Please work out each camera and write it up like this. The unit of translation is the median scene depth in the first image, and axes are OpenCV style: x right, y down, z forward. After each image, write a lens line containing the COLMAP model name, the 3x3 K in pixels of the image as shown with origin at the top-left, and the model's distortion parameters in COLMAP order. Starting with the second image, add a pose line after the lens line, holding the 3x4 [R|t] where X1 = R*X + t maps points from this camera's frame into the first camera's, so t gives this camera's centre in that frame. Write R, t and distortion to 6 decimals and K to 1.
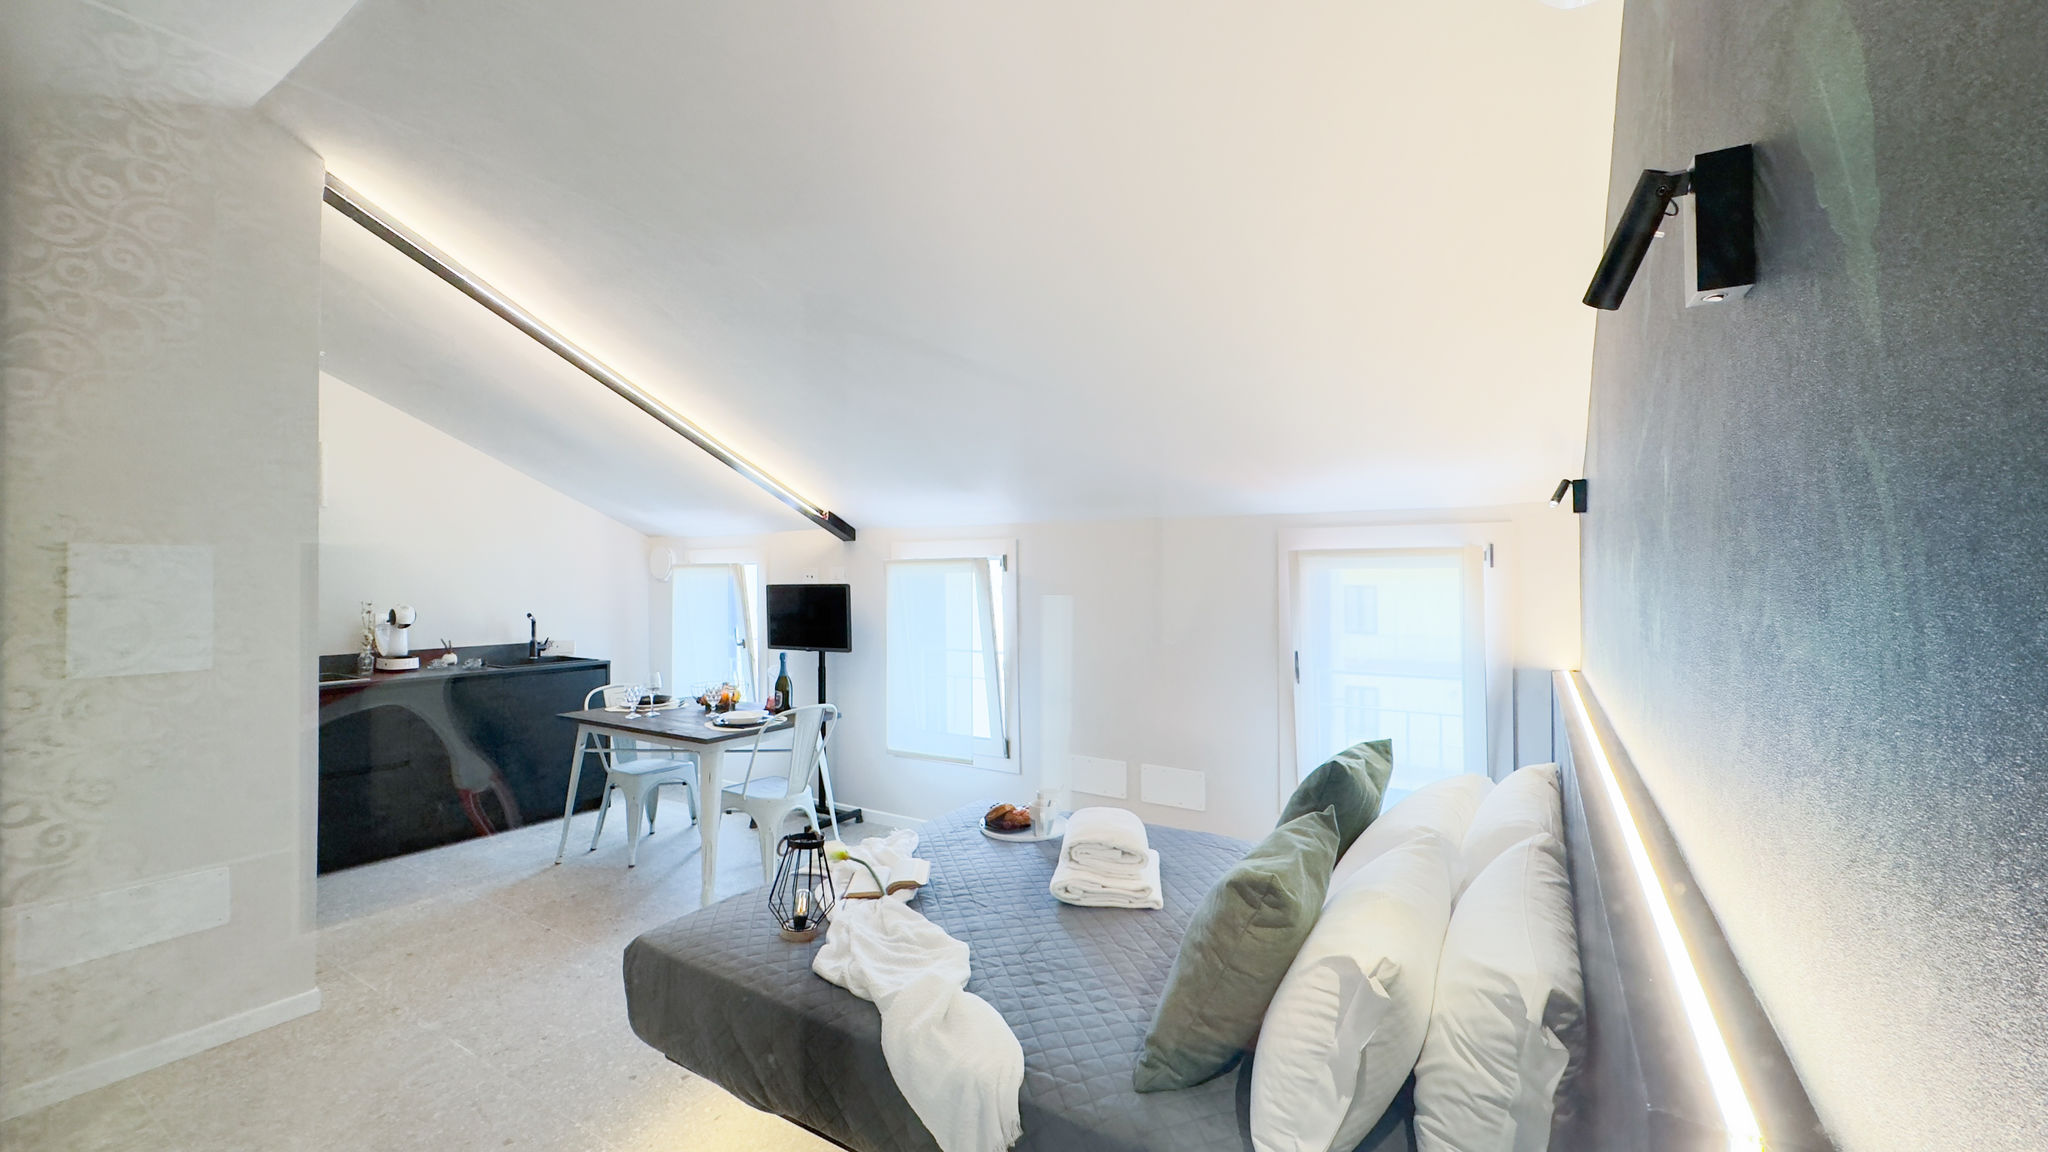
lens RADIAL K [[817.0, 0, 1020.9], [0, 817.0, 571.3], [0, 0, 1]] dist [-0.002795, 0.000337]
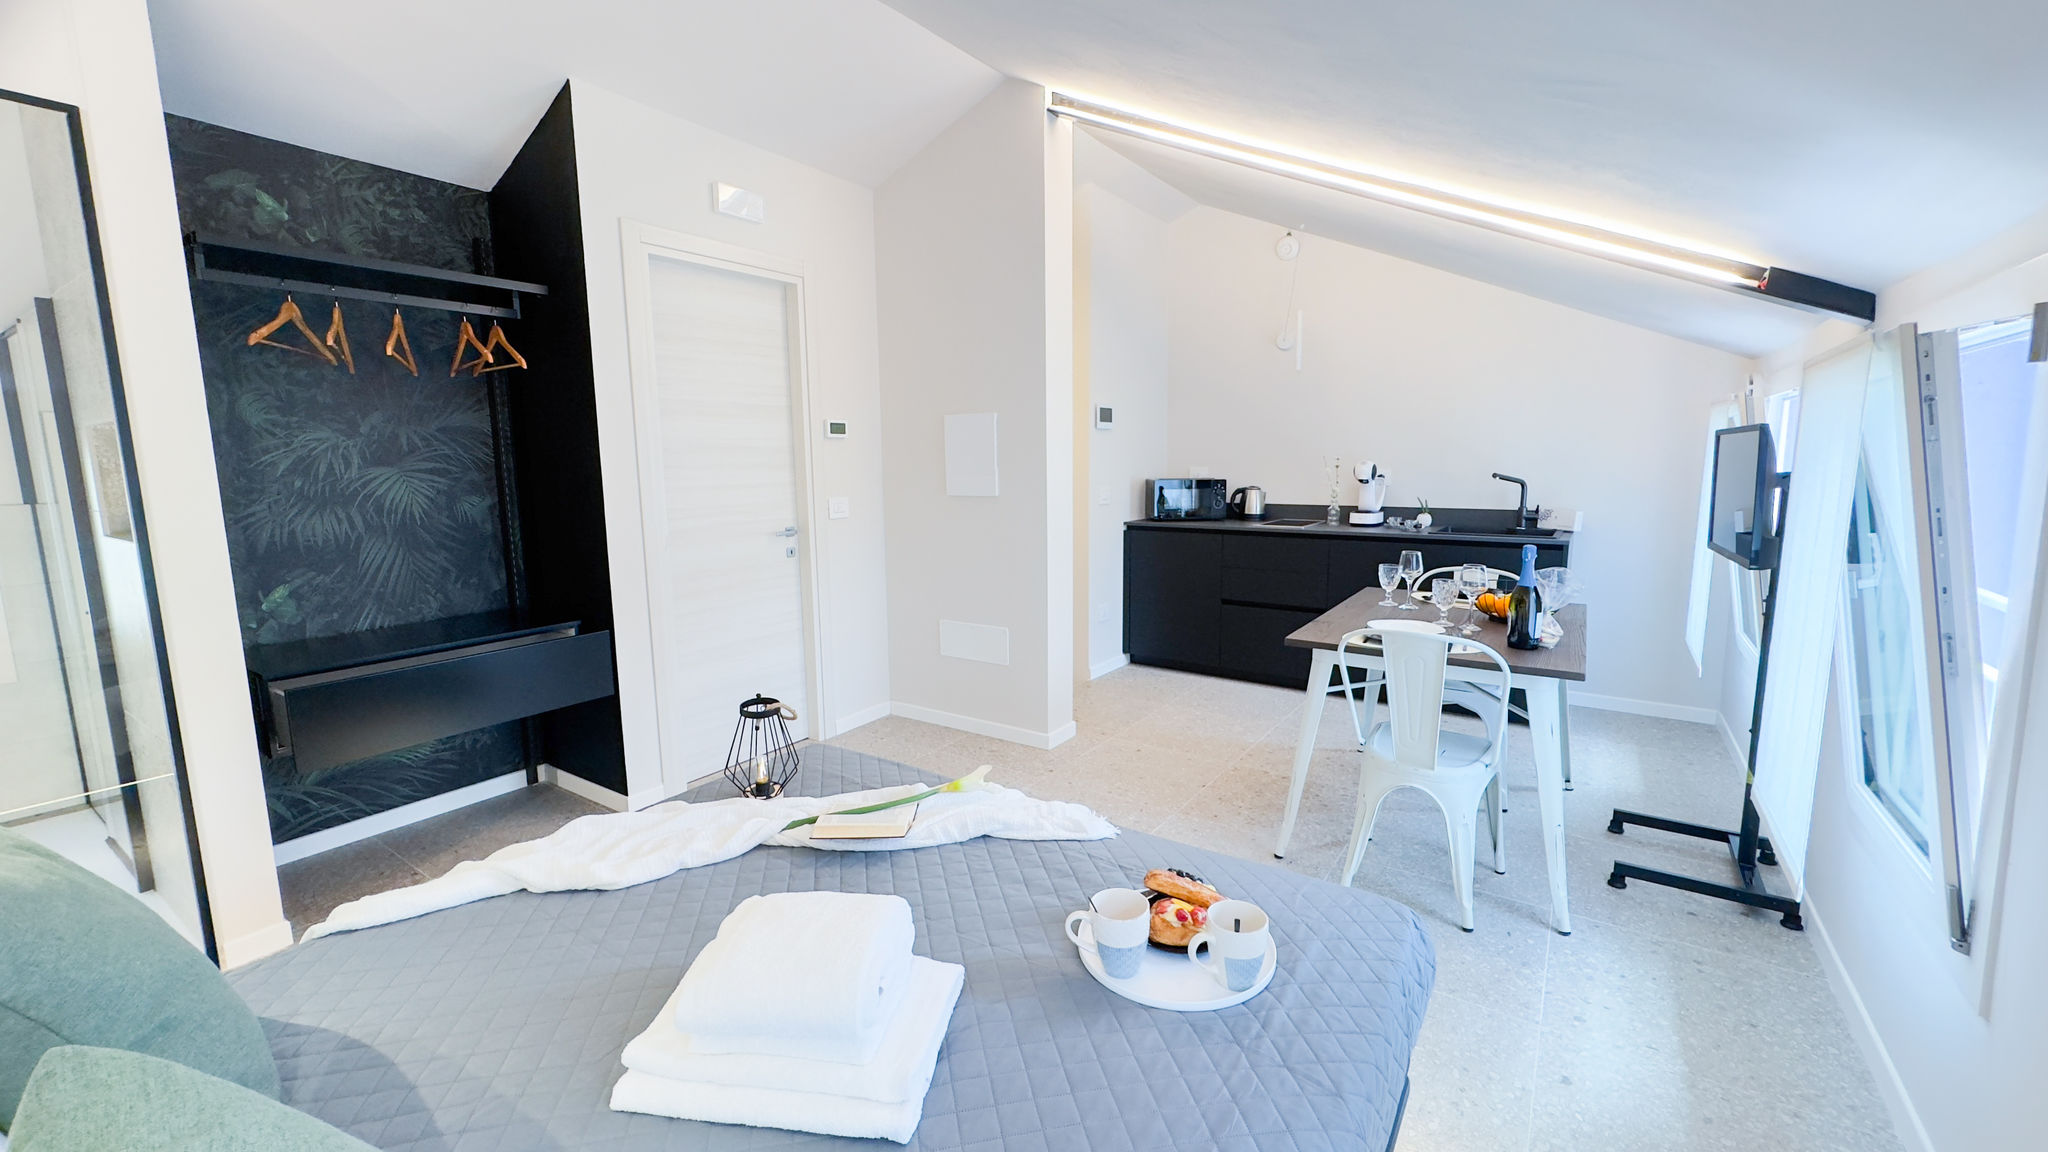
lens RADIAL K [[814.0, 0, 1020.5], [0, 814.0, 571.9], [0, 0, 1]] dist [-0.000559, -0.000190]
pose [[-0.036384, 0.145594, -0.988675, 0.303006], [0.020679, 0.989228, 0.144915, 0.024605], [0.999124, -0.015172, -0.039003, 0.655220]]
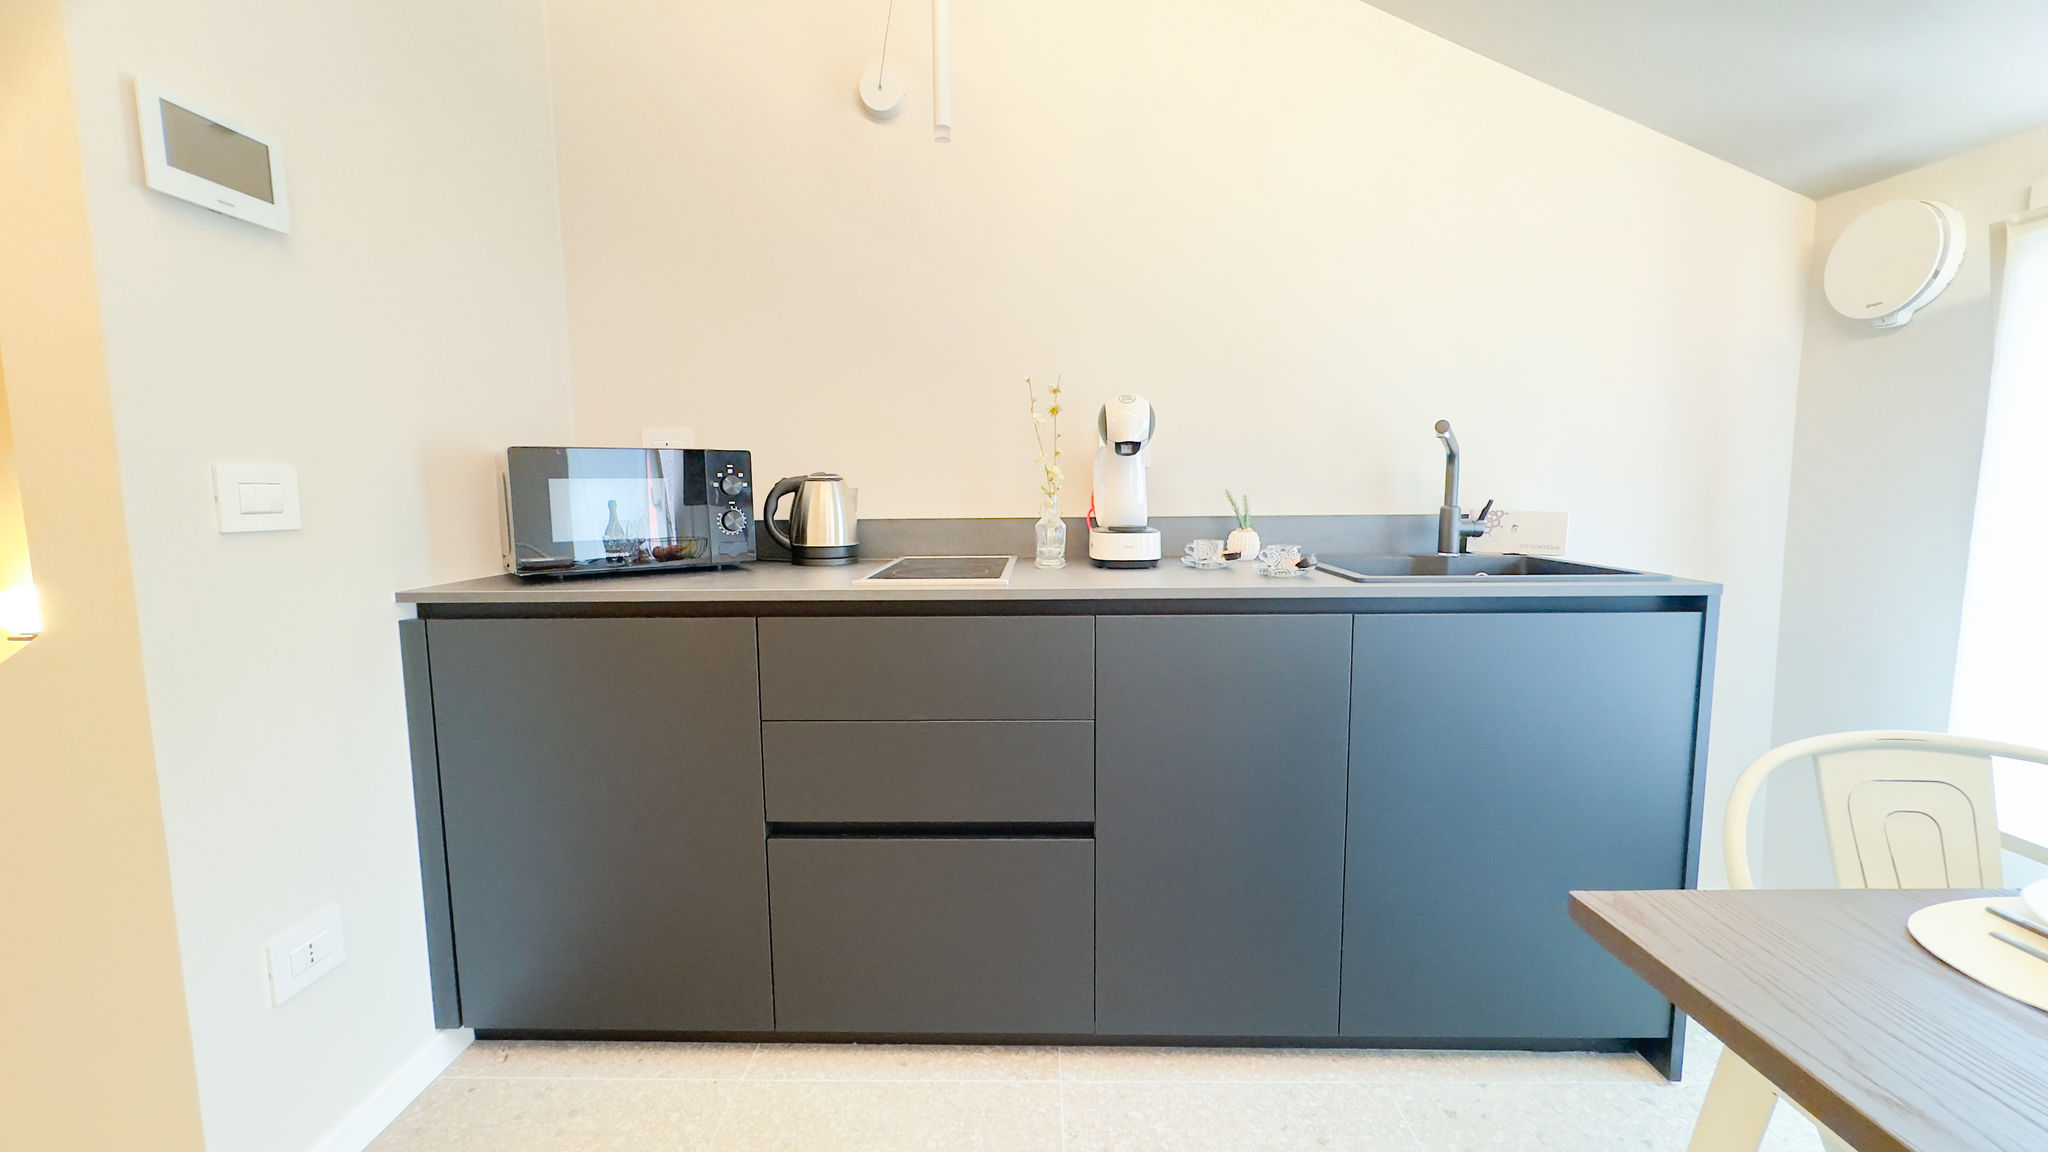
lens RADIAL K [[817.0, 0, 1020.9], [0, 817.0, 571.3], [0, 0, 1]] dist [-0.002795, 0.000337]
pose [[0.527043, 0.087793, -0.845292, -0.486826], [0.015963, 0.993451, 0.113134, 0.086323], [0.849689, -0.073120, 0.522190, 0.809672]]
